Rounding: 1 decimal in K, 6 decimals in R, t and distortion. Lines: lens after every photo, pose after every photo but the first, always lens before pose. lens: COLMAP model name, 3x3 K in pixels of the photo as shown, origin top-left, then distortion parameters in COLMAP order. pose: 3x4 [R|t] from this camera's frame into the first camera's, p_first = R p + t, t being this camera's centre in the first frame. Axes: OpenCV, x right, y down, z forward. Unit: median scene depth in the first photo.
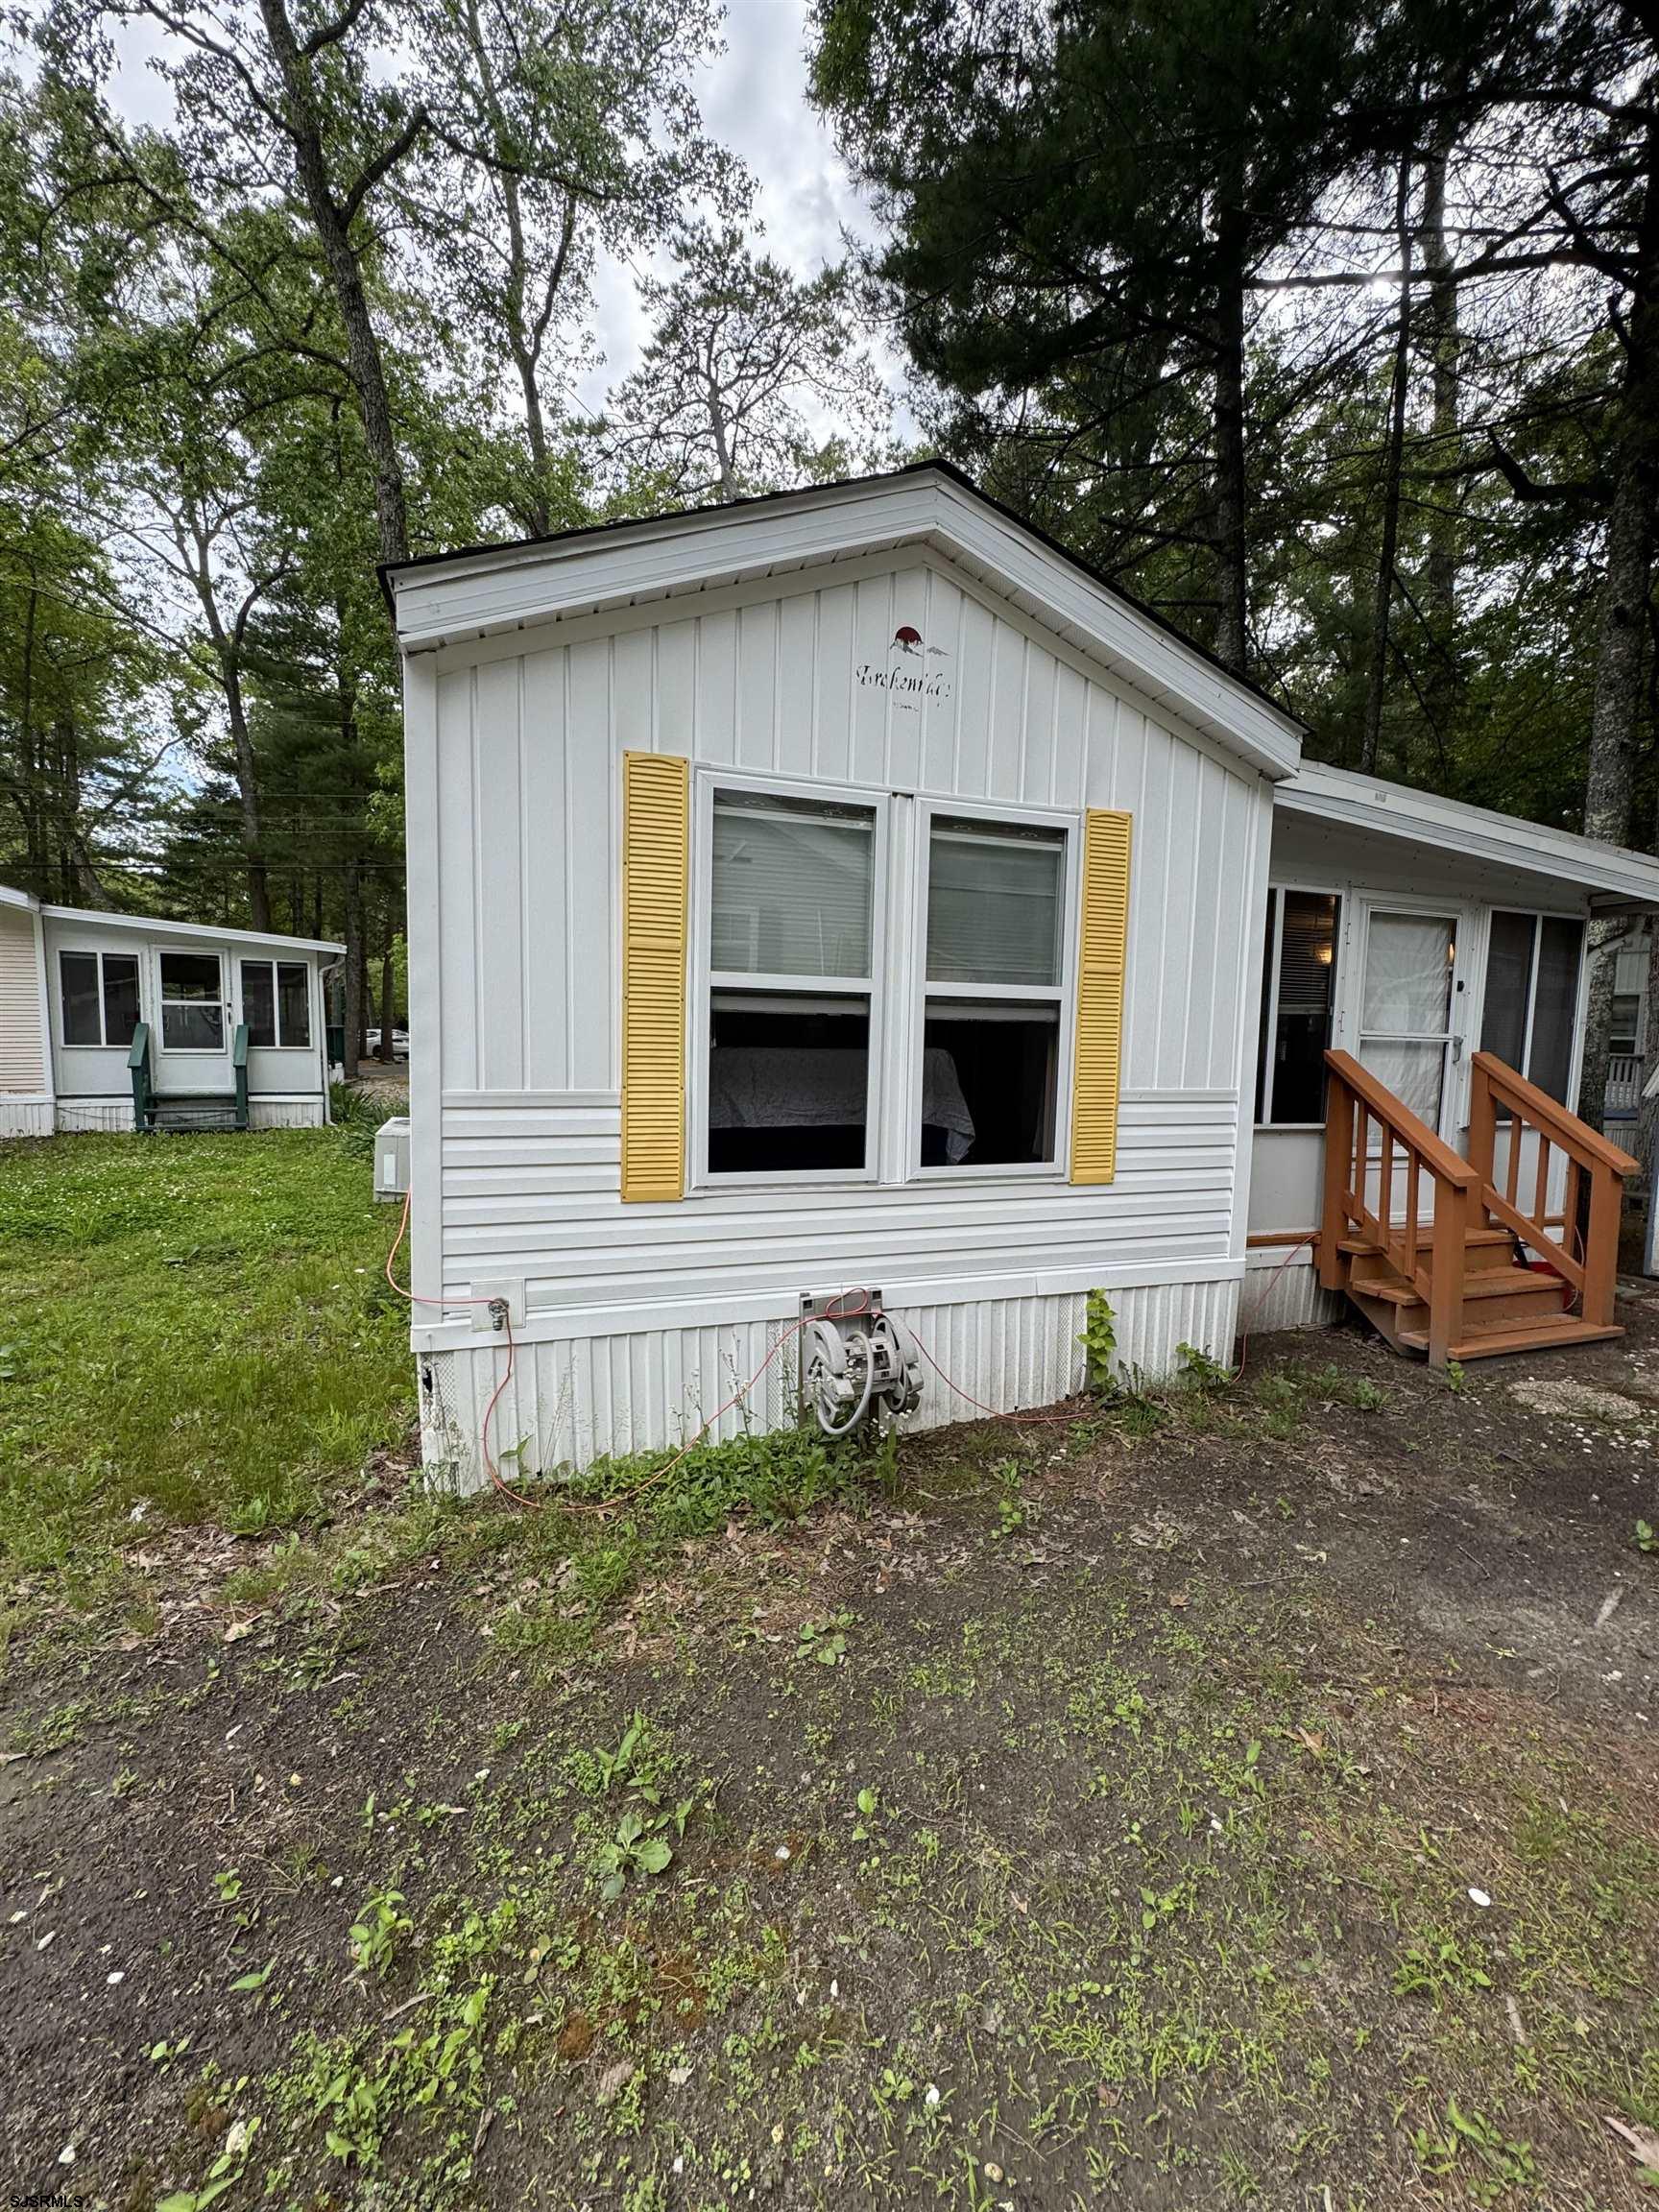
lens RADIAL K [[882.5, 0, 828.6], [0, 882.5, 1110.2], [0, 0, 1]] dist [-0.001825, -0.000123]
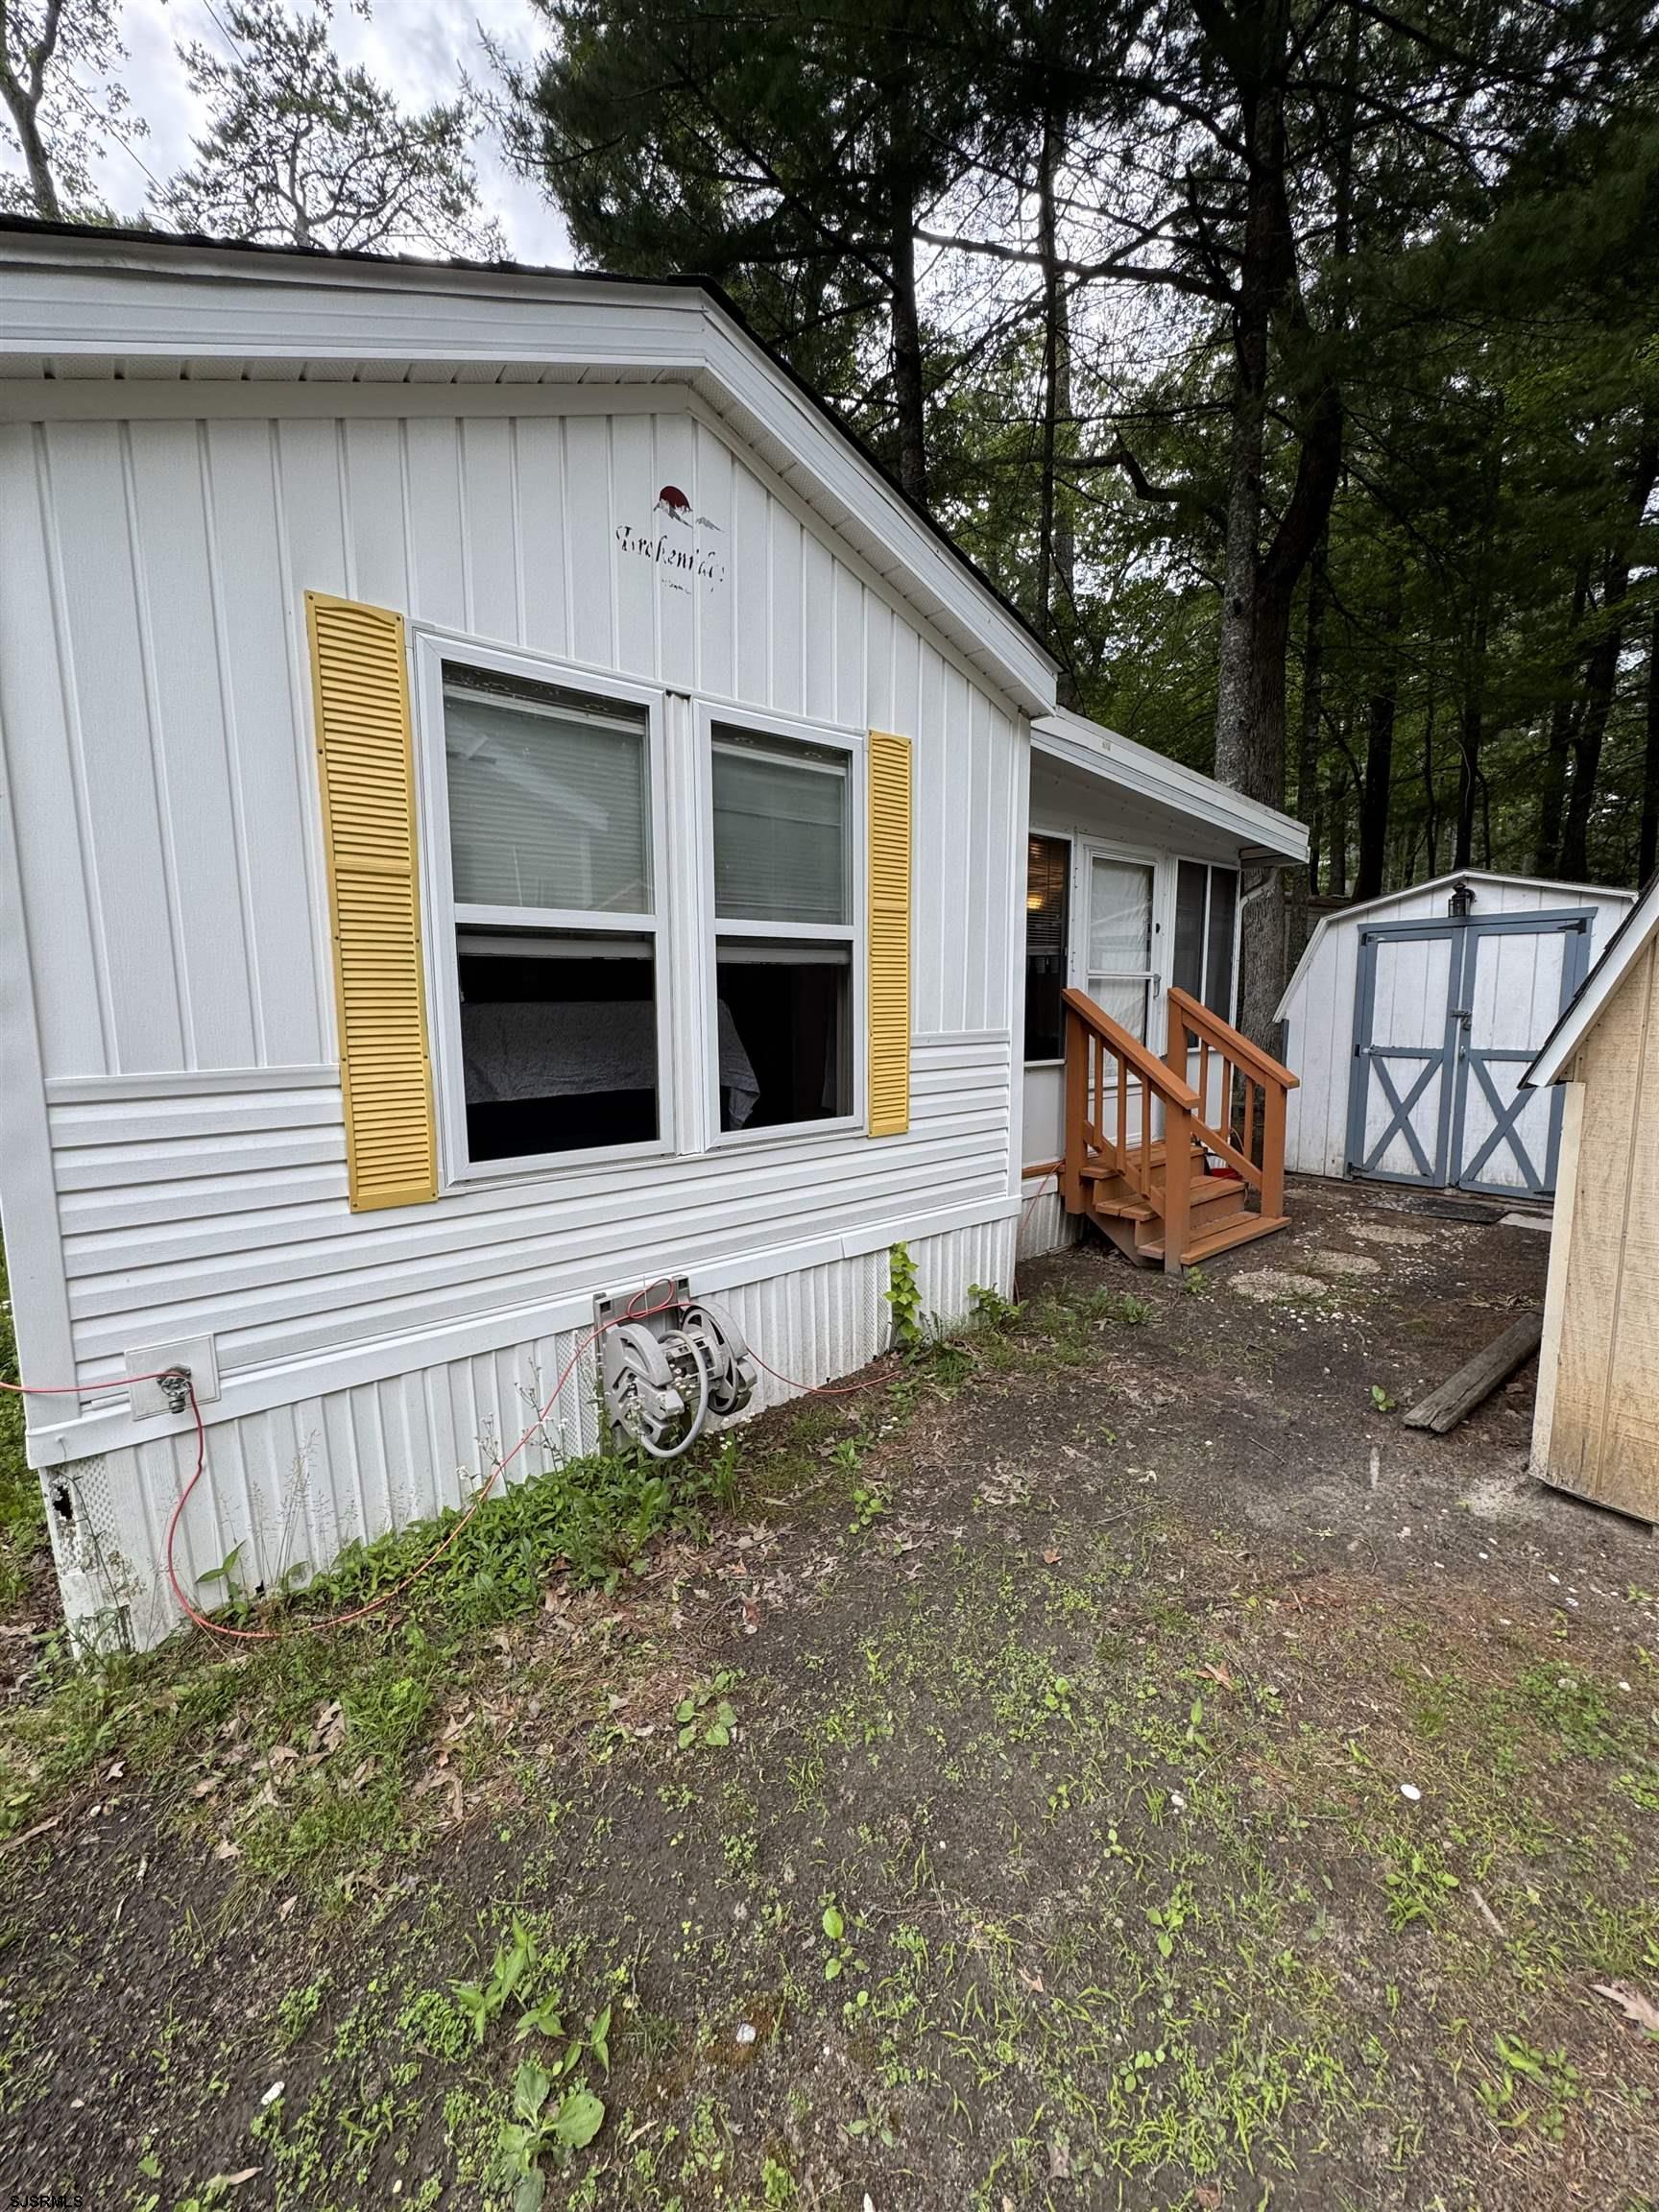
lens RADIAL K [[882.5, 0, 828.9], [0, 882.5, 1109.3], [0, 0, 1]] dist [-0.001825, -0.000123]
pose [[0.935684, -0.074069, 0.344978, -0.102603], [0.057295, 0.996637, 0.058583, -0.004086], [-0.348157, -0.035049, 0.936781, 0.150291]]
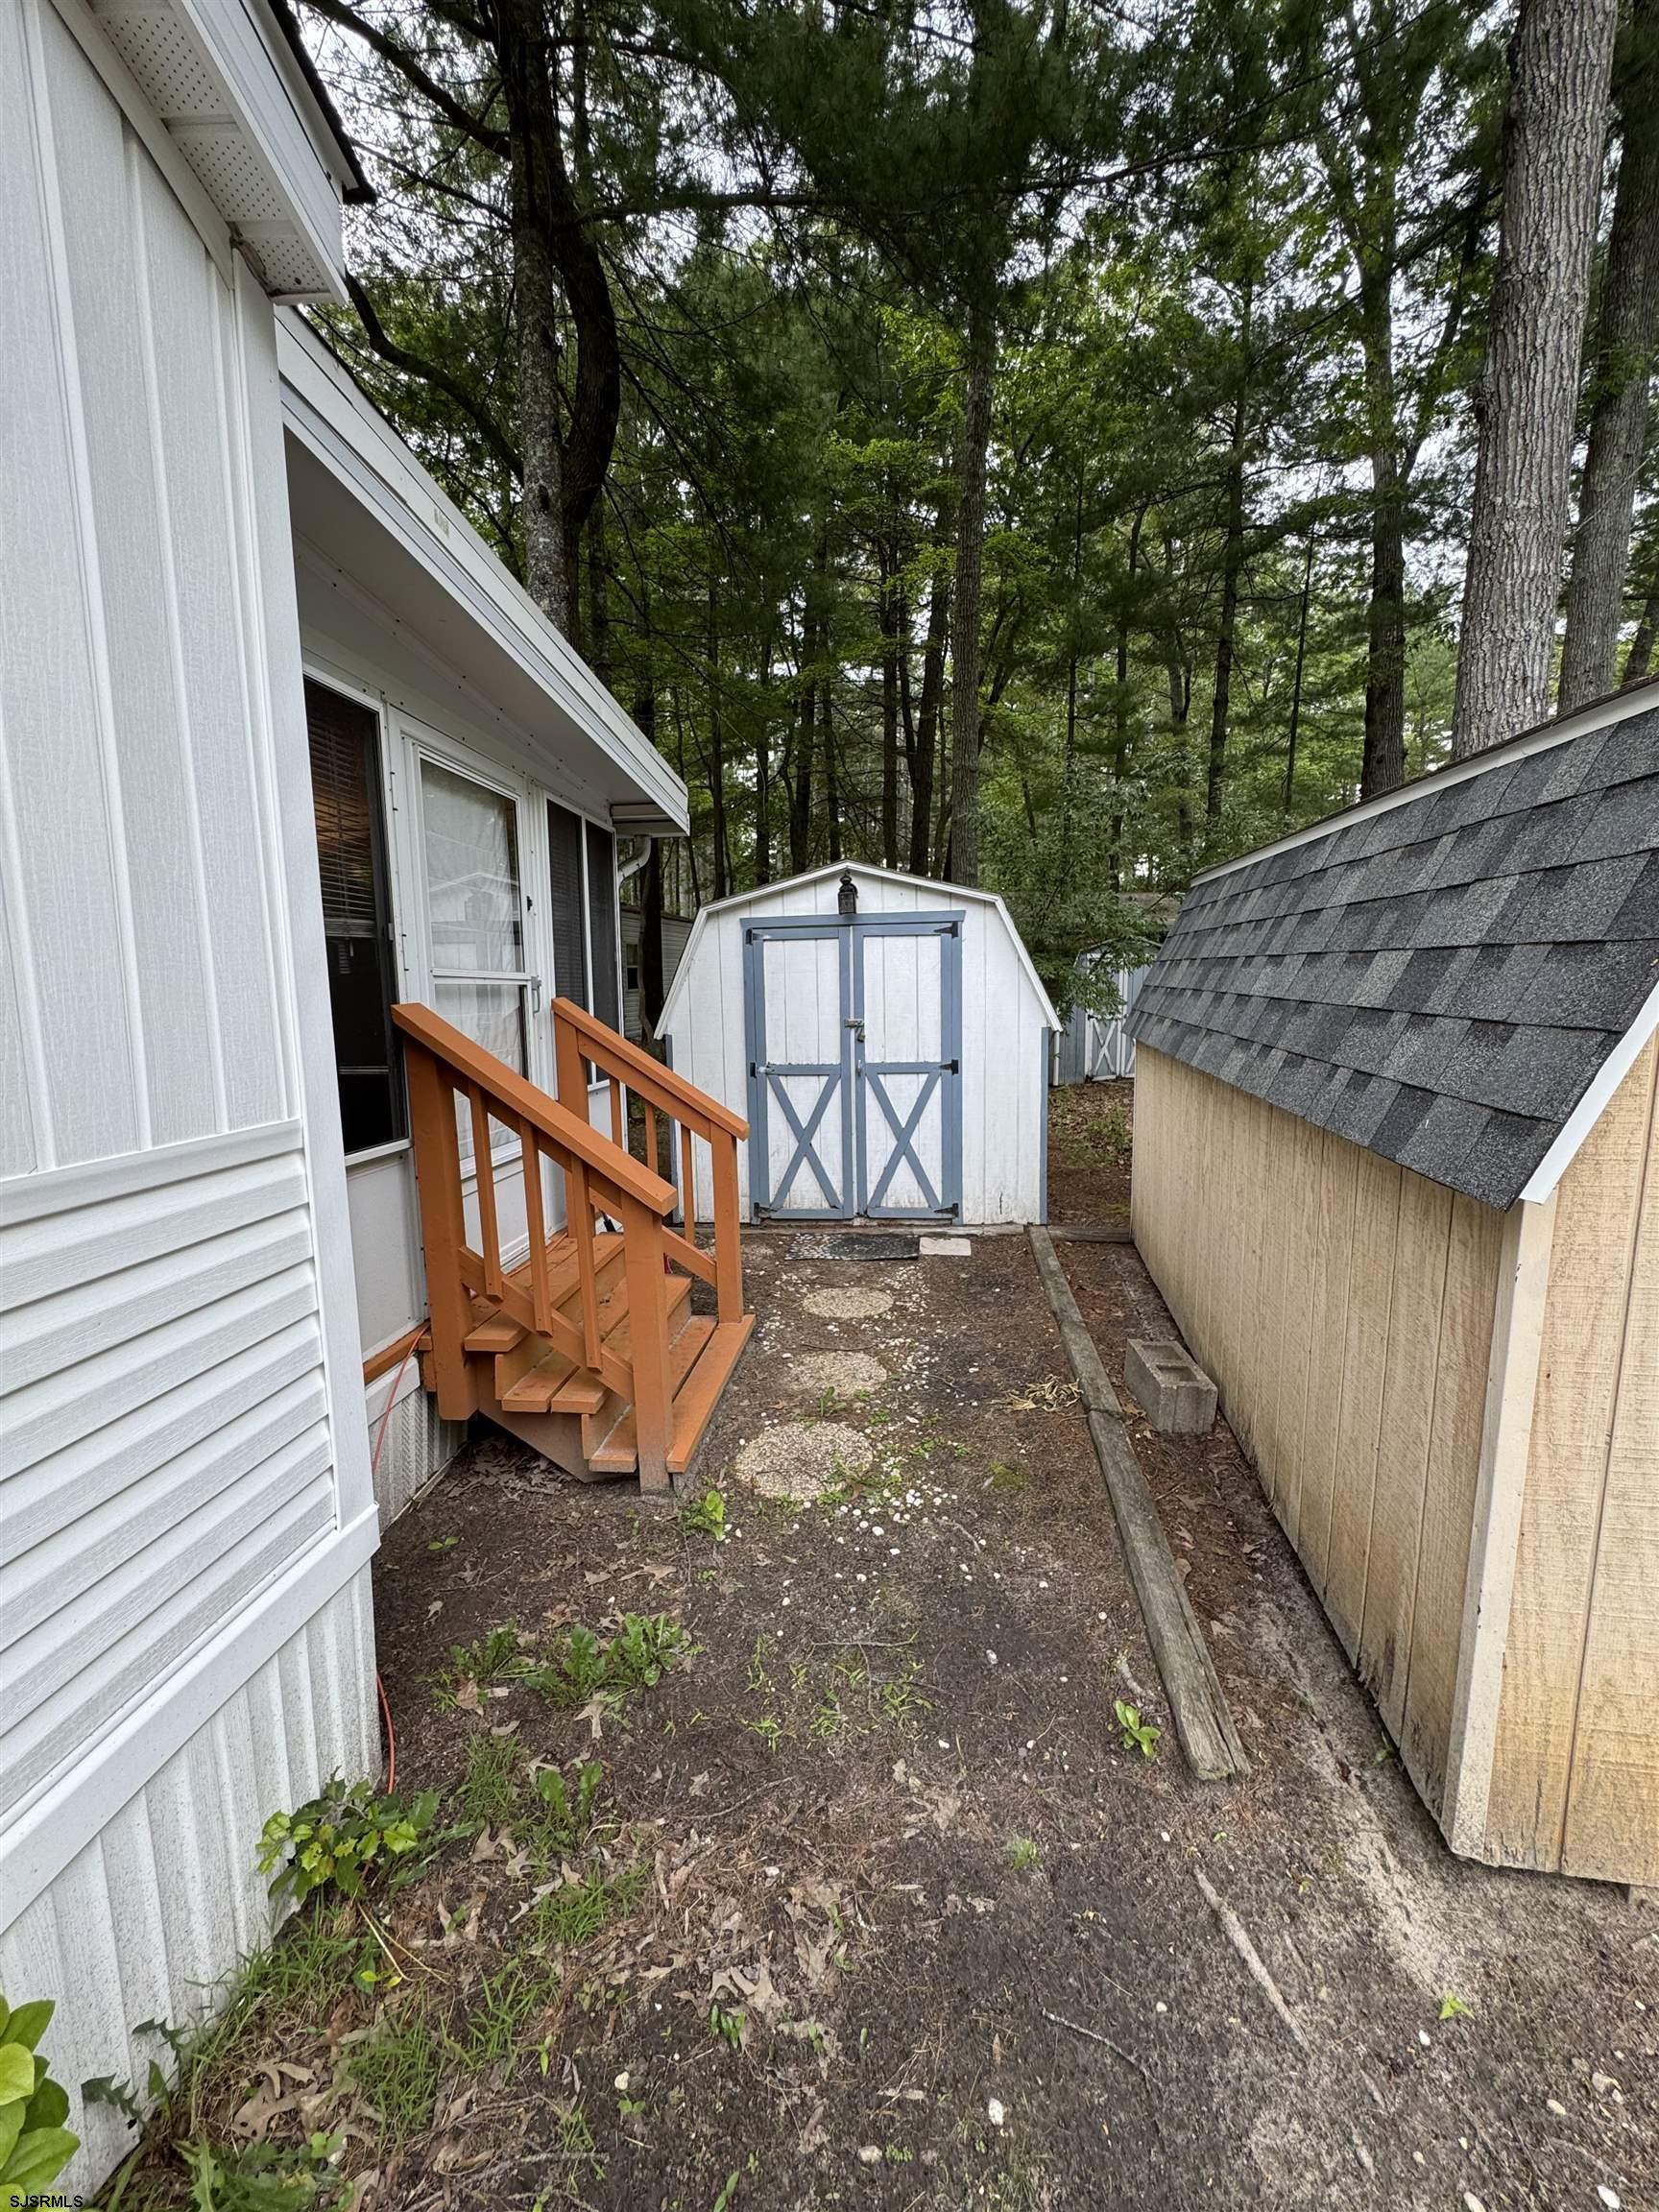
lens RADIAL K [[882.5, 0, 825.2], [0, 882.5, 1101.2], [0, 0, 1]] dist [-0.001825, -0.000123]
pose [[0.416489, -0.142520, 0.897900, 0.257379], [0.098779, 0.988883, 0.111143, -0.062602], [-0.903759, 0.042404, 0.425937, 0.760318]]
